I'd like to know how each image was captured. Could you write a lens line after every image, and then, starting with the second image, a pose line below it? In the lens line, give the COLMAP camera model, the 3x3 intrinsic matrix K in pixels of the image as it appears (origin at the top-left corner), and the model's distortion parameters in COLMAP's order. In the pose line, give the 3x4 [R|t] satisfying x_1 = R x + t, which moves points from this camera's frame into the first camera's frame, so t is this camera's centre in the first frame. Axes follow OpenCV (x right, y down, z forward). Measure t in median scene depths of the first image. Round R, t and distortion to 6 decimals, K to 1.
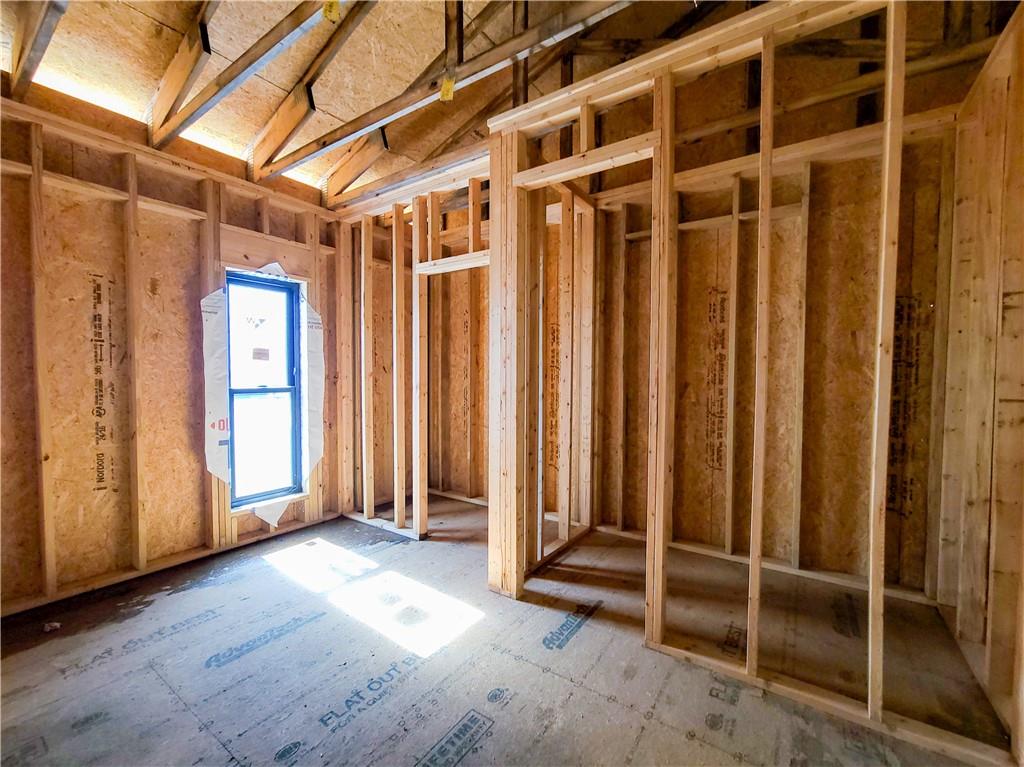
lens RADIAL K [[415.6, 0, 513.3], [0, 415.6, 382.6], [0, 0, 1]] dist [-0.002134, 0.000487]
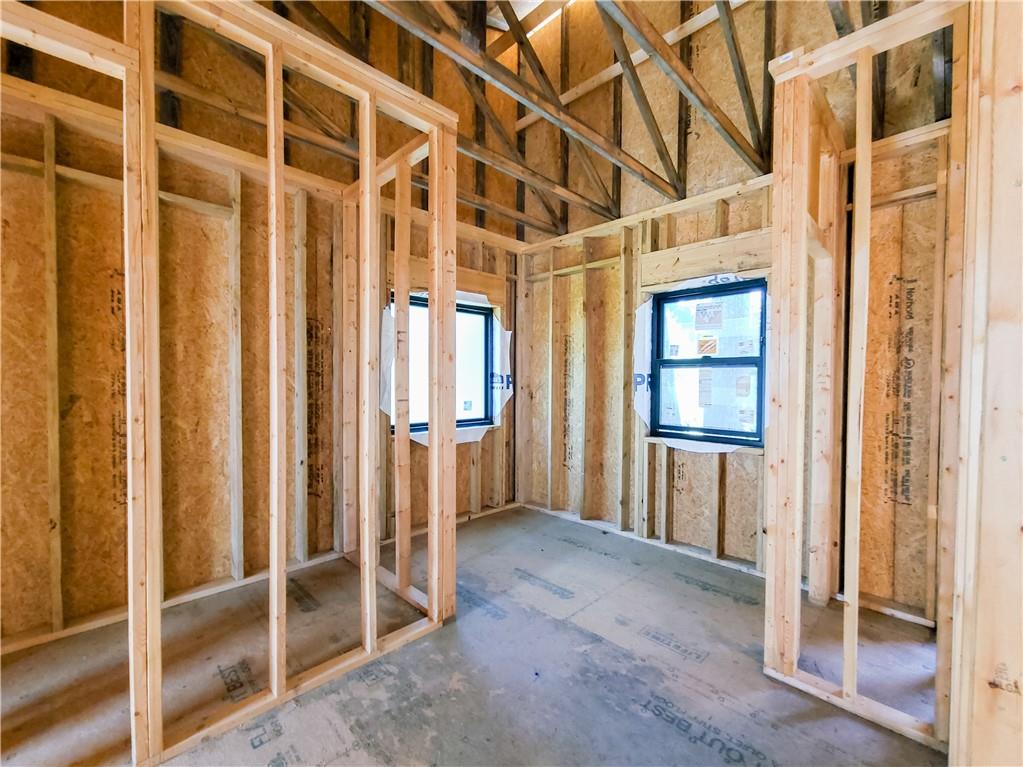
lens RADIAL K [[429.6, 0, 511.0], [0, 429.6, 382.8], [0, 0, 1]] dist [0.016755, 0.000505]
pose [[0.213723, -0.011501, 0.976827, -0.194171], [0.018860, 0.999793, 0.007644, -0.016777], [-0.976712, 0.016790, 0.213896, 0.153177]]
